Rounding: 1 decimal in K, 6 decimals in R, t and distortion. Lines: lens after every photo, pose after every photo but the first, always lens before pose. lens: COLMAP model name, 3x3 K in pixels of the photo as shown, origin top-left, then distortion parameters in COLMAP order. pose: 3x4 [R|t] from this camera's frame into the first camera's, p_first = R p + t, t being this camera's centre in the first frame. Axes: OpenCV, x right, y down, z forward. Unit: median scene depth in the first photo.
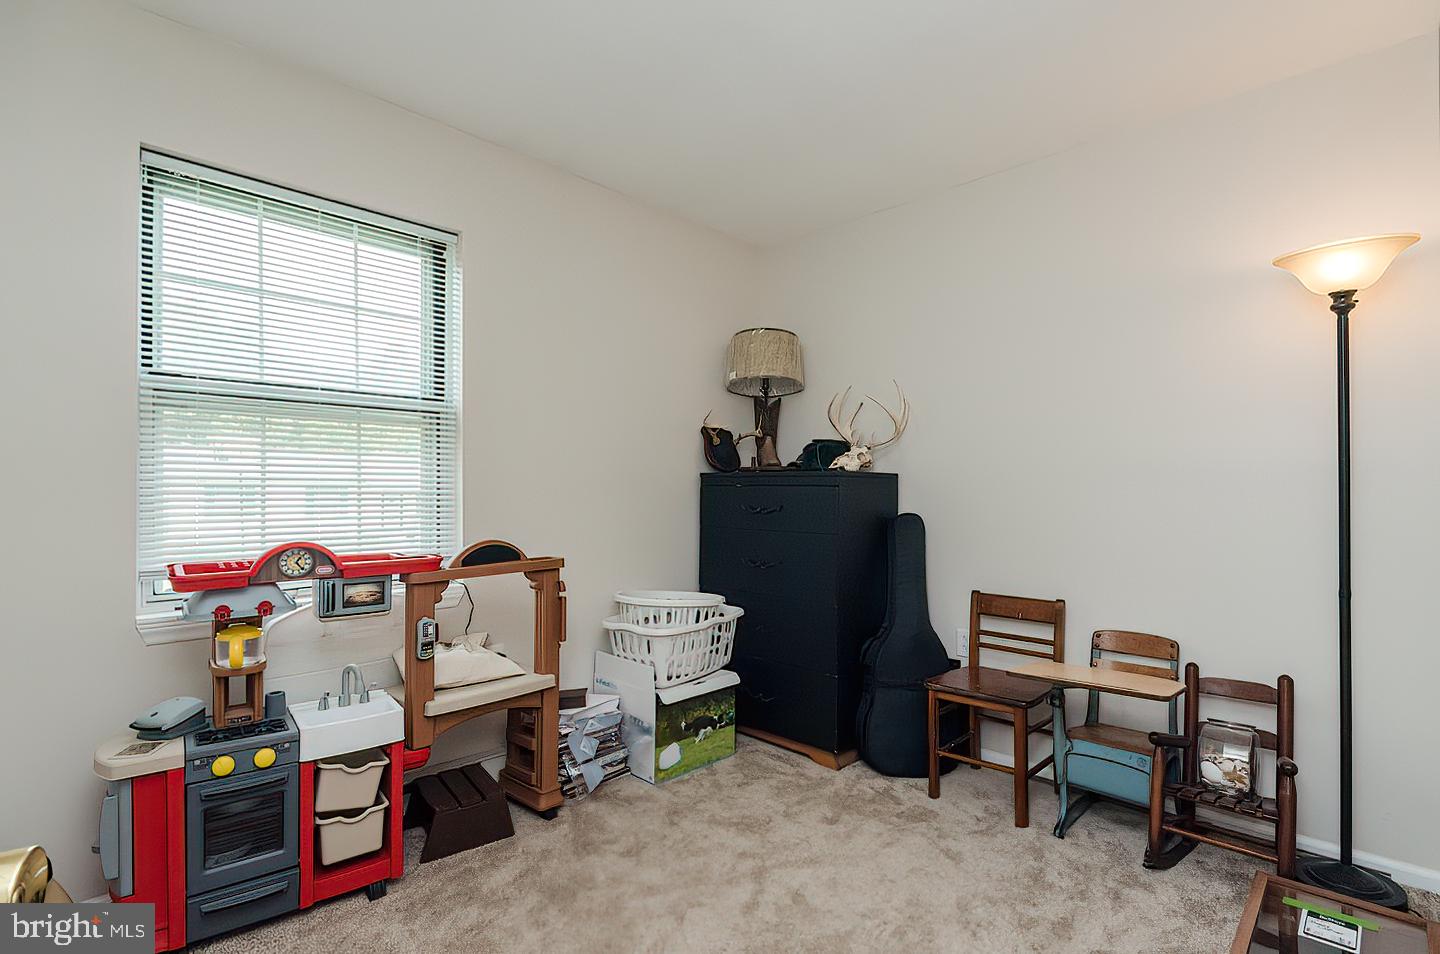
lens RADIAL K [[684.6, 0, 720.0], [0, 684.6, 477.0], [0, 0, 1]] dist [-0.000288, 0.000011]
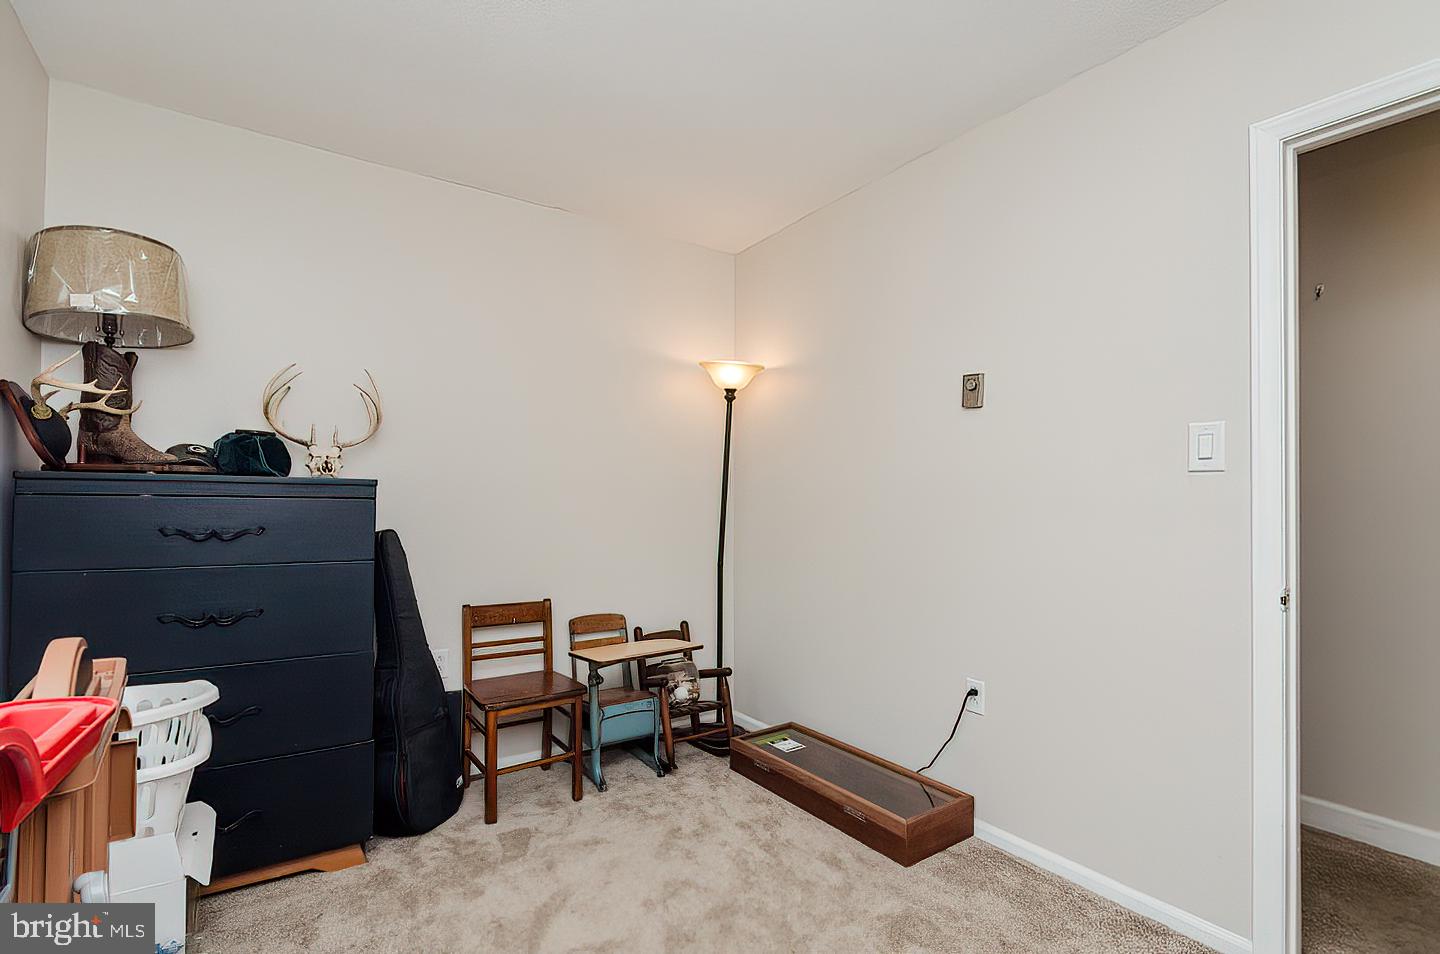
lens RADIAL K [[684.6, 0, 720.0], [0, 684.6, 477.0], [0, 0, 1]] dist [-0.000288, 0.000011]
pose [[0.185918, 0.036764, 0.981877, -0.534805], [-0.024648, 0.999160, -0.032744, 0.006285], [-0.982256, -0.018114, 0.186668, 0.468968]]
